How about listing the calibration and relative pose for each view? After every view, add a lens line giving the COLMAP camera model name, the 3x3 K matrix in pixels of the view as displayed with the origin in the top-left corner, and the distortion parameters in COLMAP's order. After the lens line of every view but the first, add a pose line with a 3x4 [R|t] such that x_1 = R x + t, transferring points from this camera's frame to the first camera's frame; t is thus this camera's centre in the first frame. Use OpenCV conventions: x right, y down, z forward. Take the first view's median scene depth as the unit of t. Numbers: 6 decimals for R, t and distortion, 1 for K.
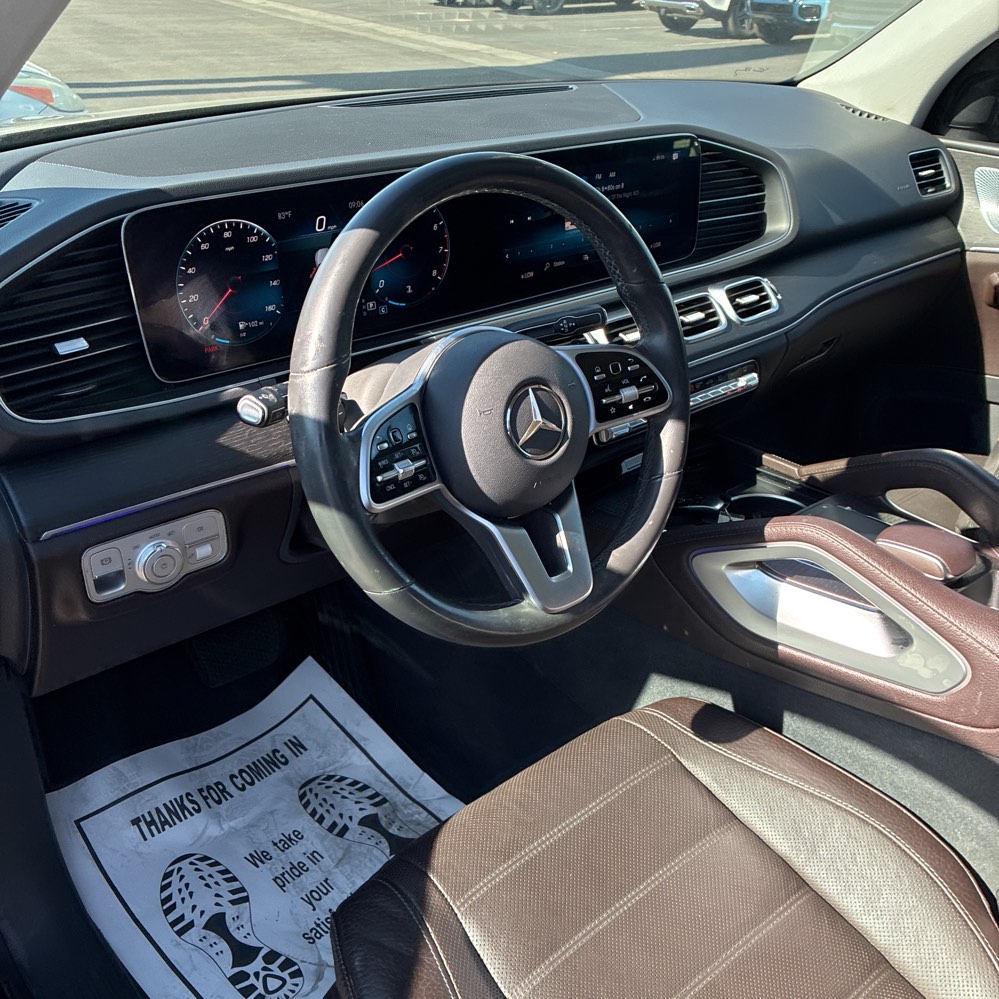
lens RADIAL K [[975.1, 0, 499.5], [0, 975.1, 499.5], [0, 0, 1]] dist [0.014561, -0.012527]
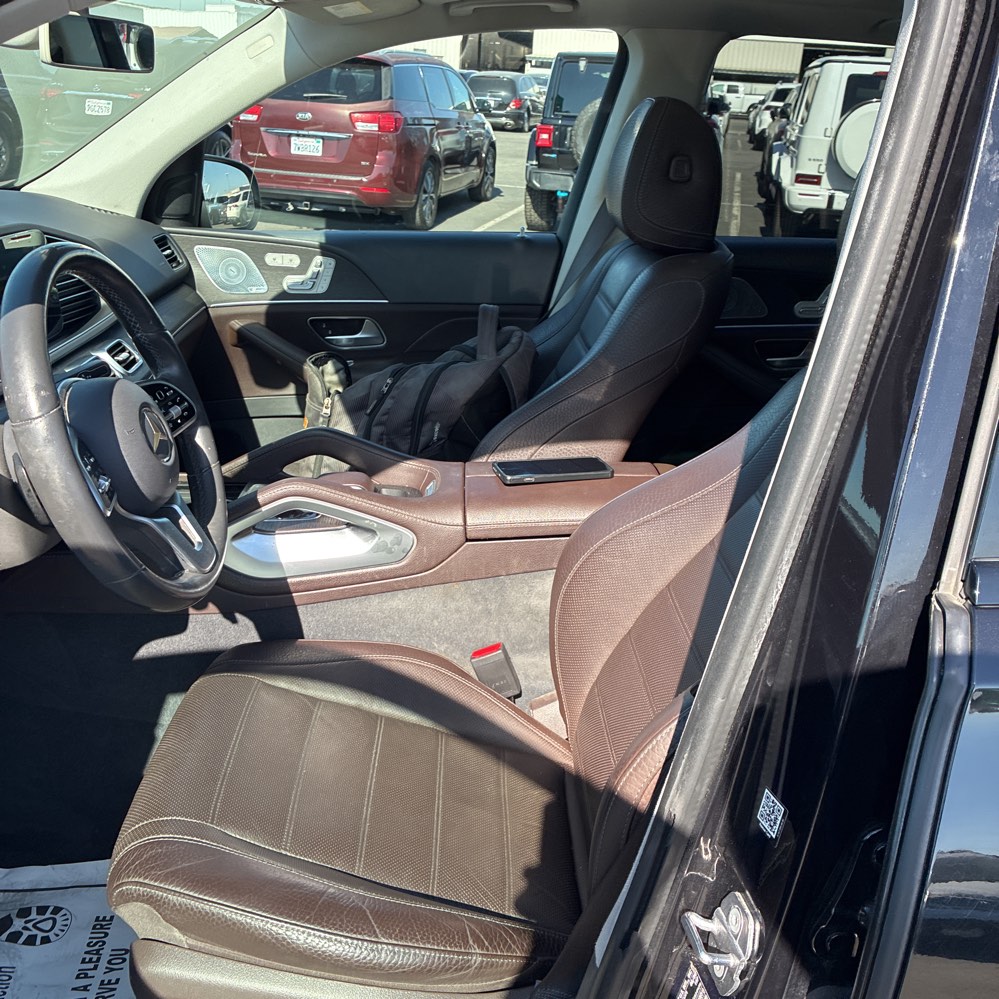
lens RADIAL K [[975.1, 0, 499.5], [0, 975.1, 499.5], [0, 0, 1]] dist [0.014561, -0.012527]
pose [[0.605651, -0.265053, 0.750289, -0.348199], [0.334509, 0.940340, 0.062168, 0.038136], [-0.722005, 0.213326, 0.658180, -0.092066]]
